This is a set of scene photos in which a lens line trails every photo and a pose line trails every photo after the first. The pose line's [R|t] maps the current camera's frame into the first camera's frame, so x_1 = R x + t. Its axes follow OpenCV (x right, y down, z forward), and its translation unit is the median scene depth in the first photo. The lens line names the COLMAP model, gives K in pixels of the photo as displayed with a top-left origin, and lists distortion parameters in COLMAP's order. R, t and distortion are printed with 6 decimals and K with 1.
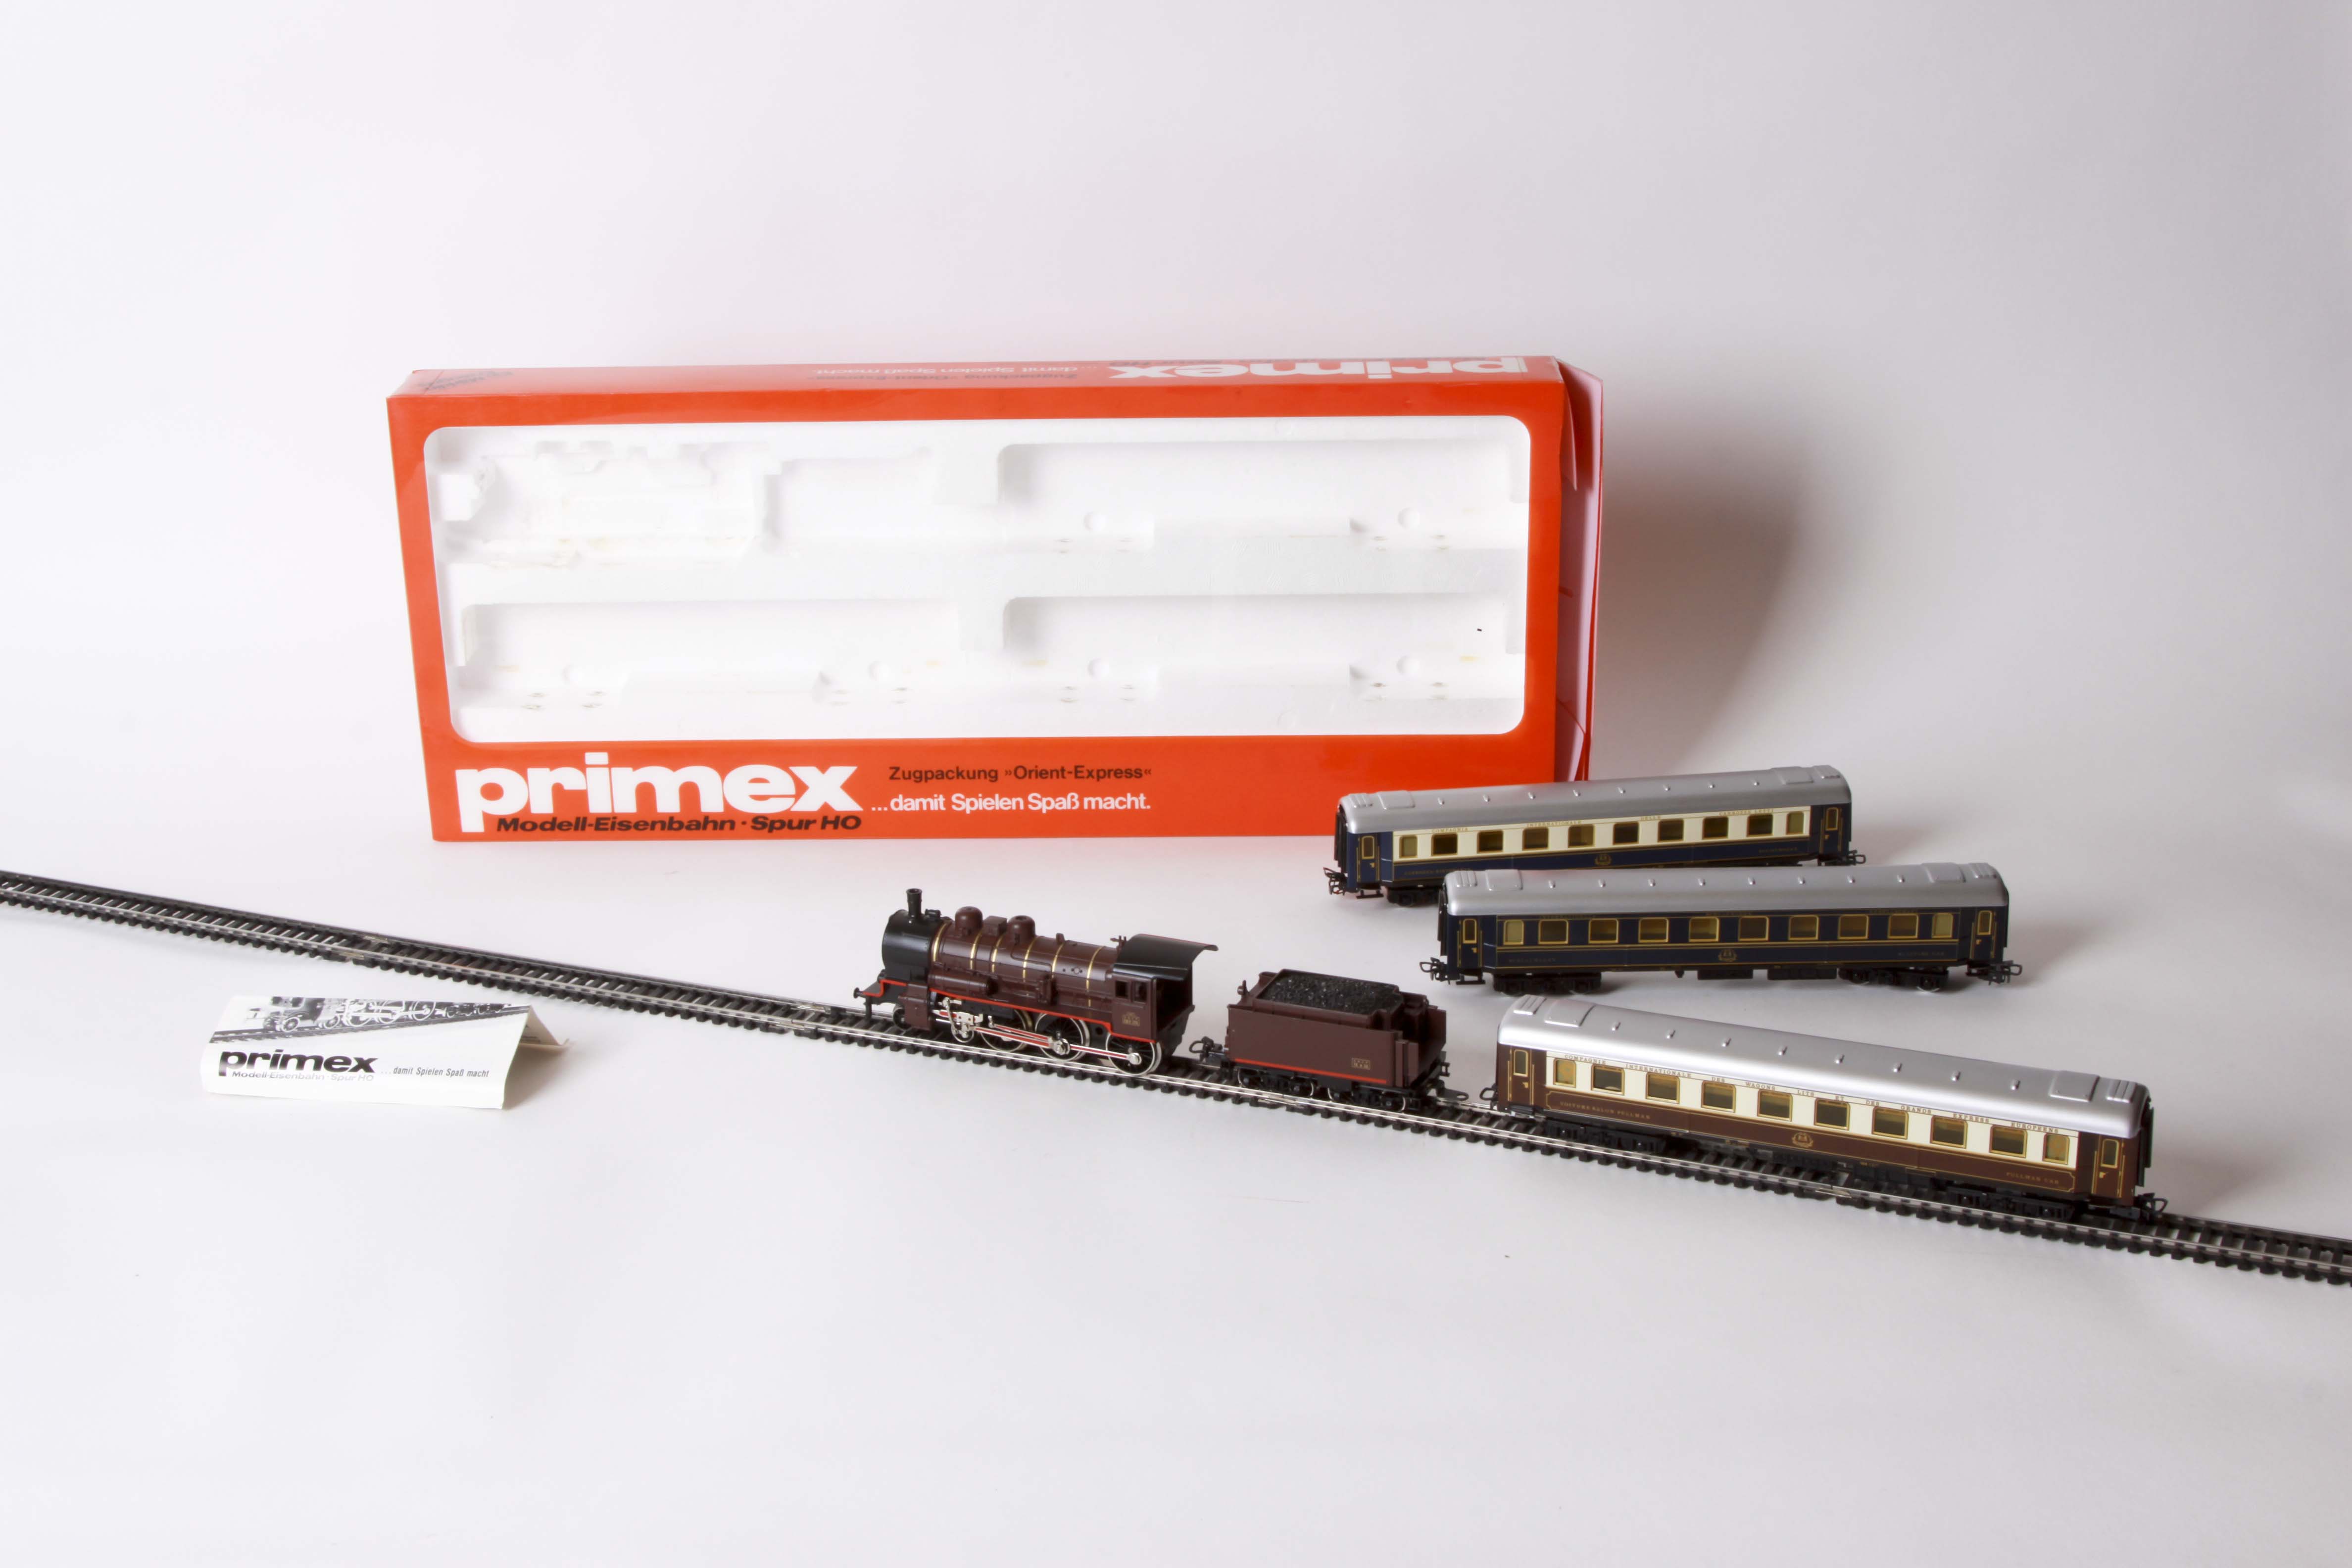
lens RADIAL K [[3201.9, 0, 1273.9], [0, 3201.9, 785.4], [0, 0, 1]] dist [-0.132805, -0.050813]
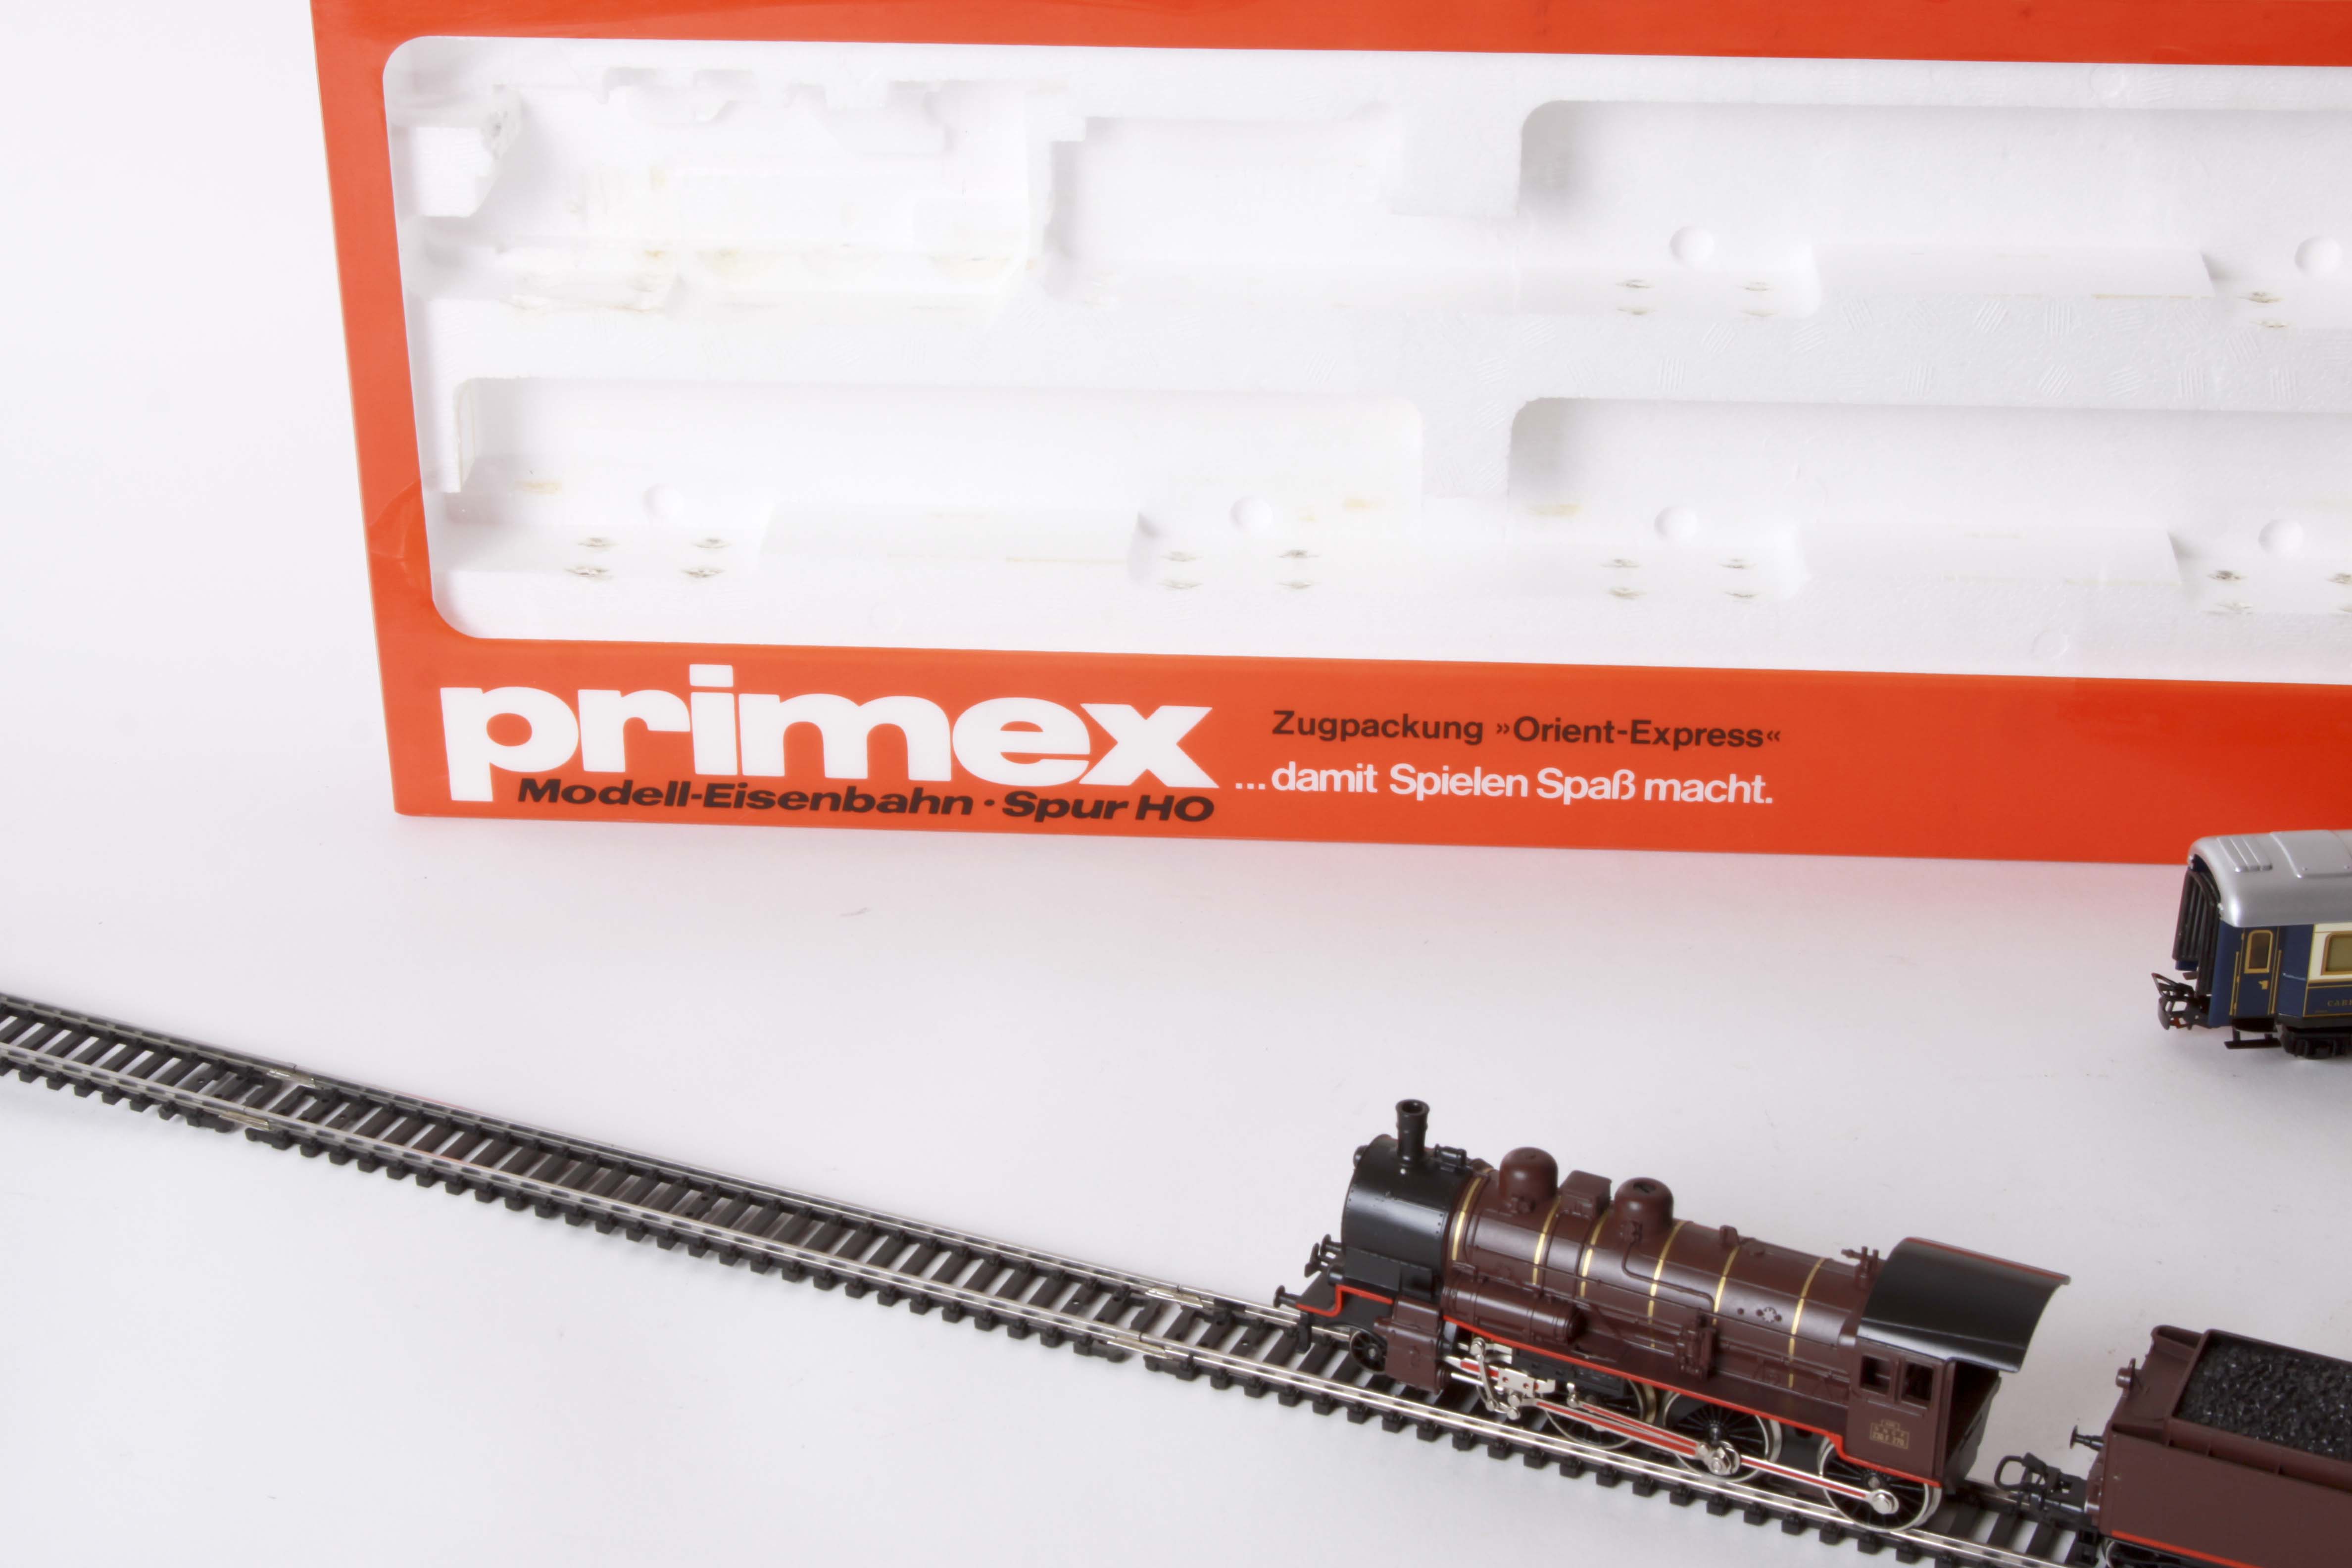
lens RADIAL K [[4392.2, 0, 1183.0], [0, 4392.2, 831.9], [0, 0, 1]] dist [-0.010958, -0.011800]
pose [[0.997169, 0.035024, -0.066544, -0.086845], [-0.026668, 0.992103, 0.122556, -0.073293], [0.070311, -0.120434, 0.990228, 0.288900]]
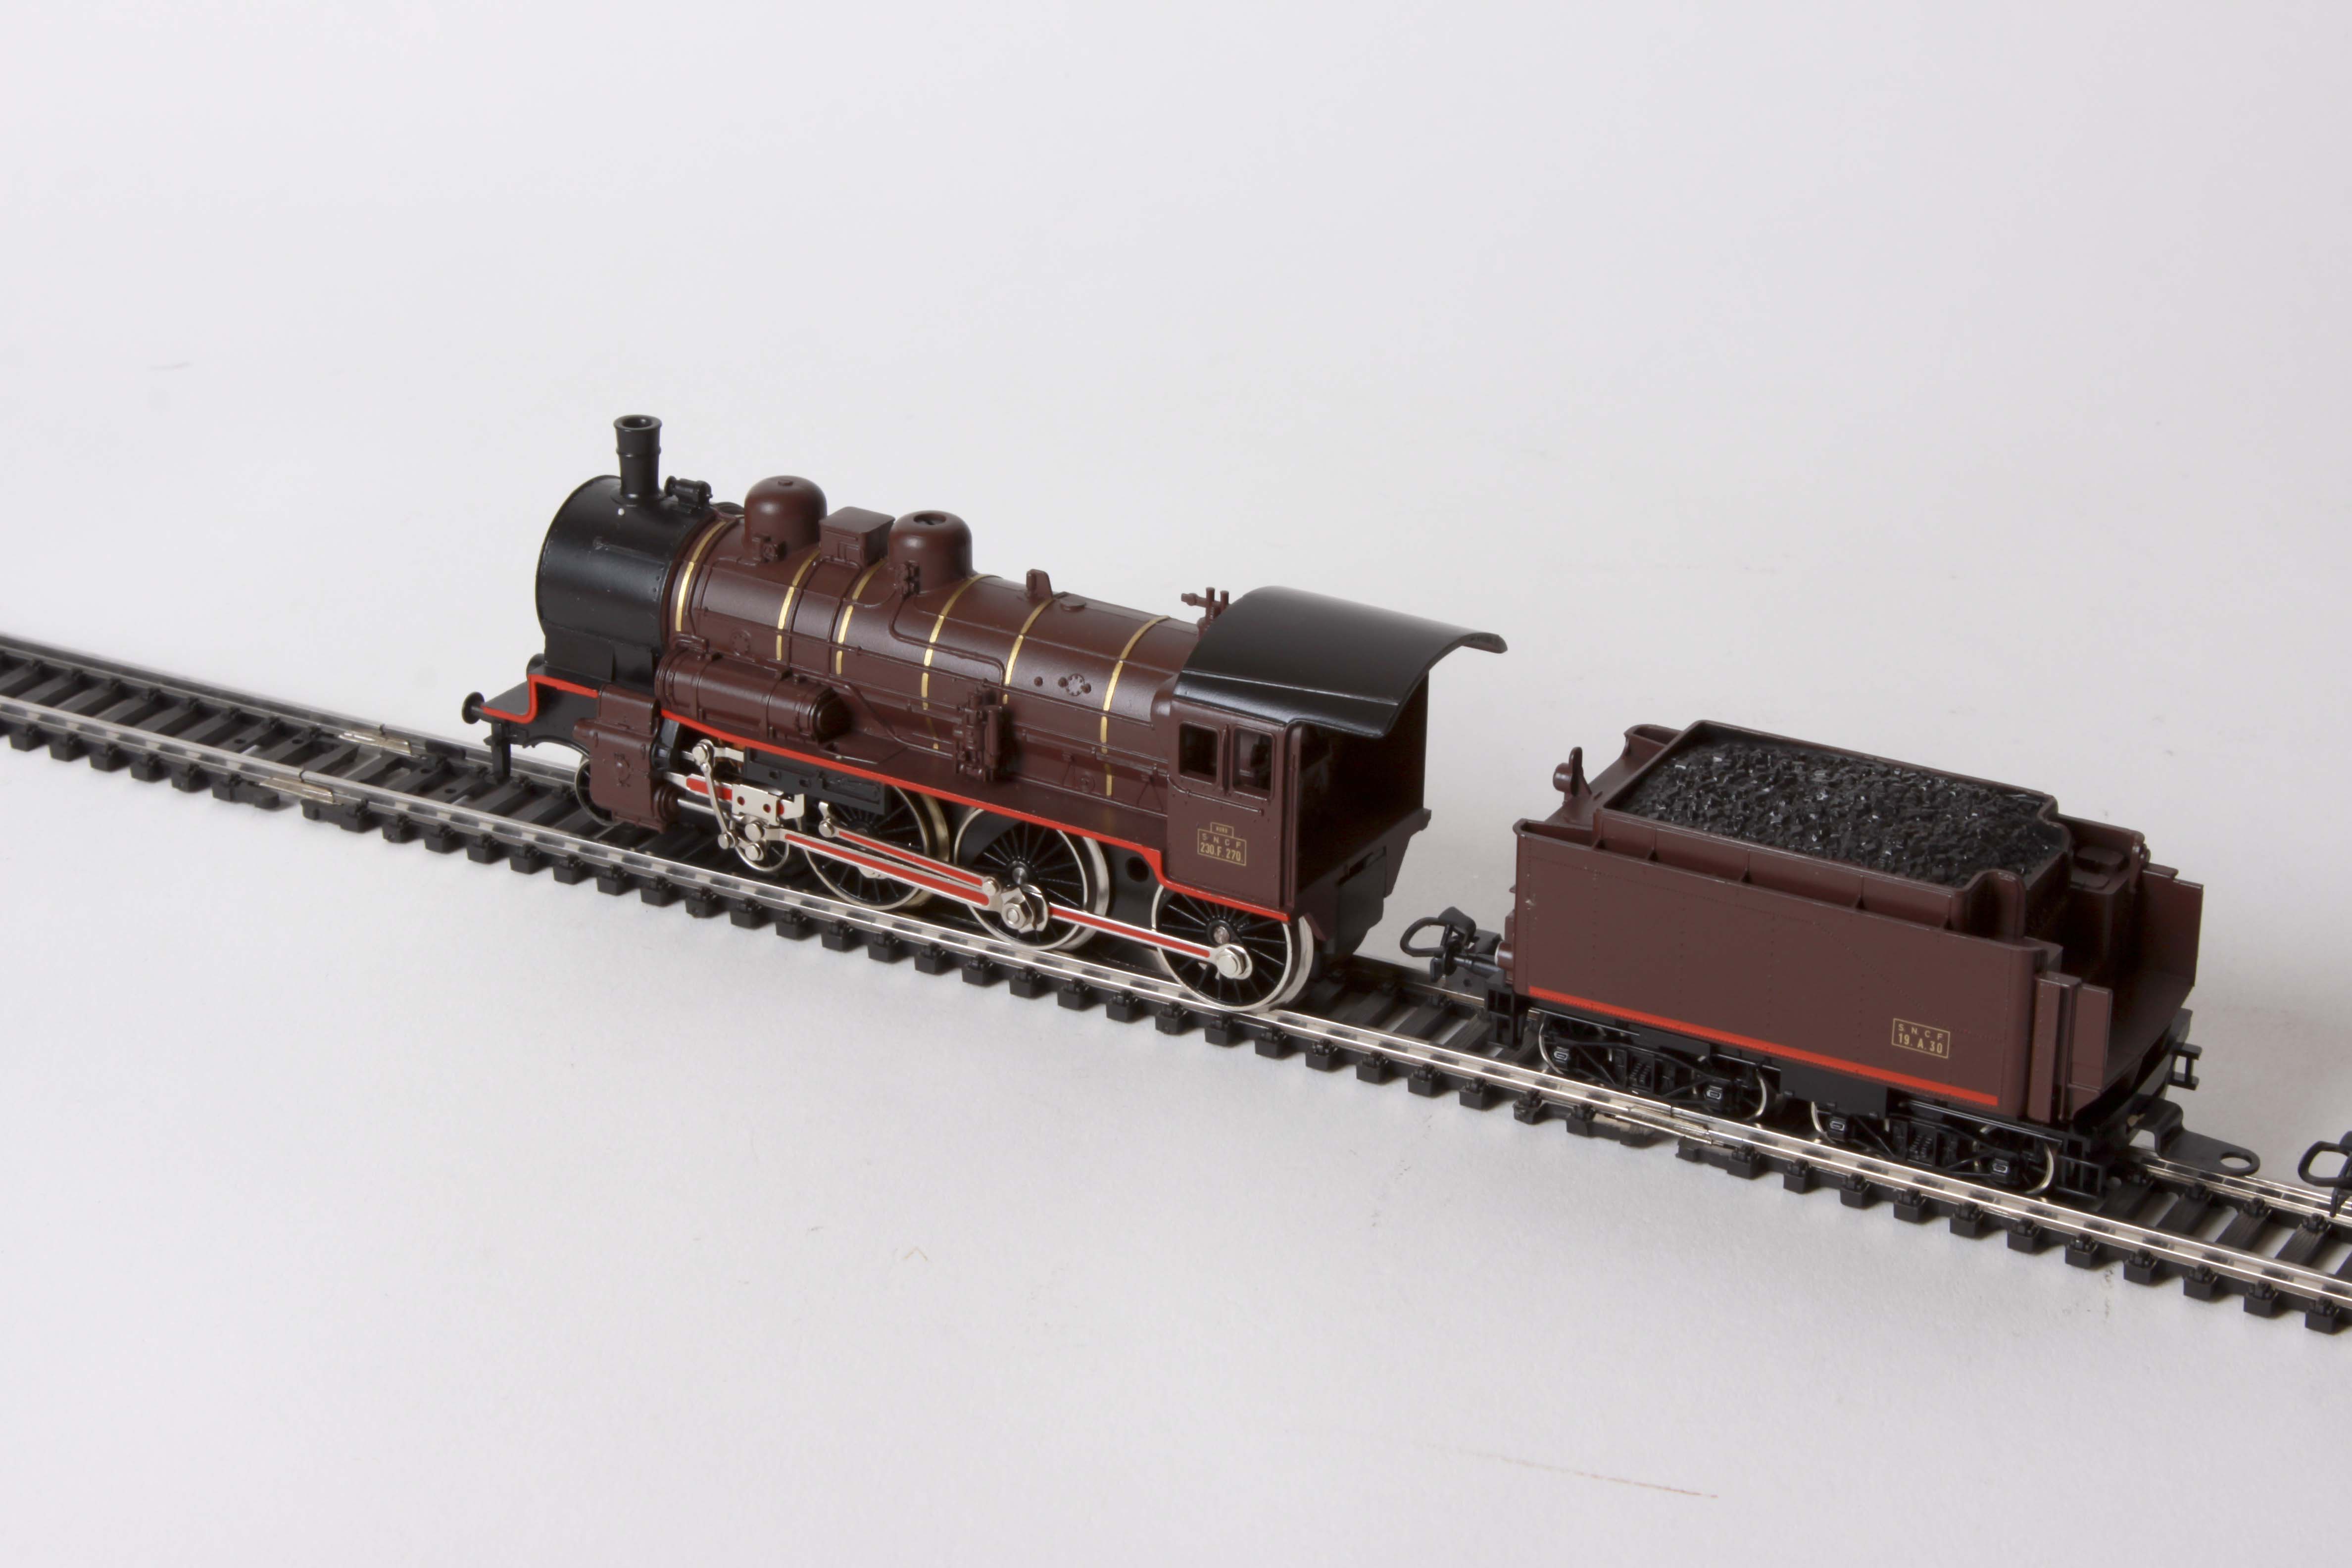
lens RADIAL K [[4986.9, 0, 1177.8], [0, 4986.9, 889.0], [0, 0, 1]] dist [0.030887, 0.002498]
pose [[0.990850, 0.068261, -0.116430, 0.008502], [-0.055839, 0.992711, 0.106804, 0.018665], [0.122871, -0.099325, 0.987440, 0.395321]]
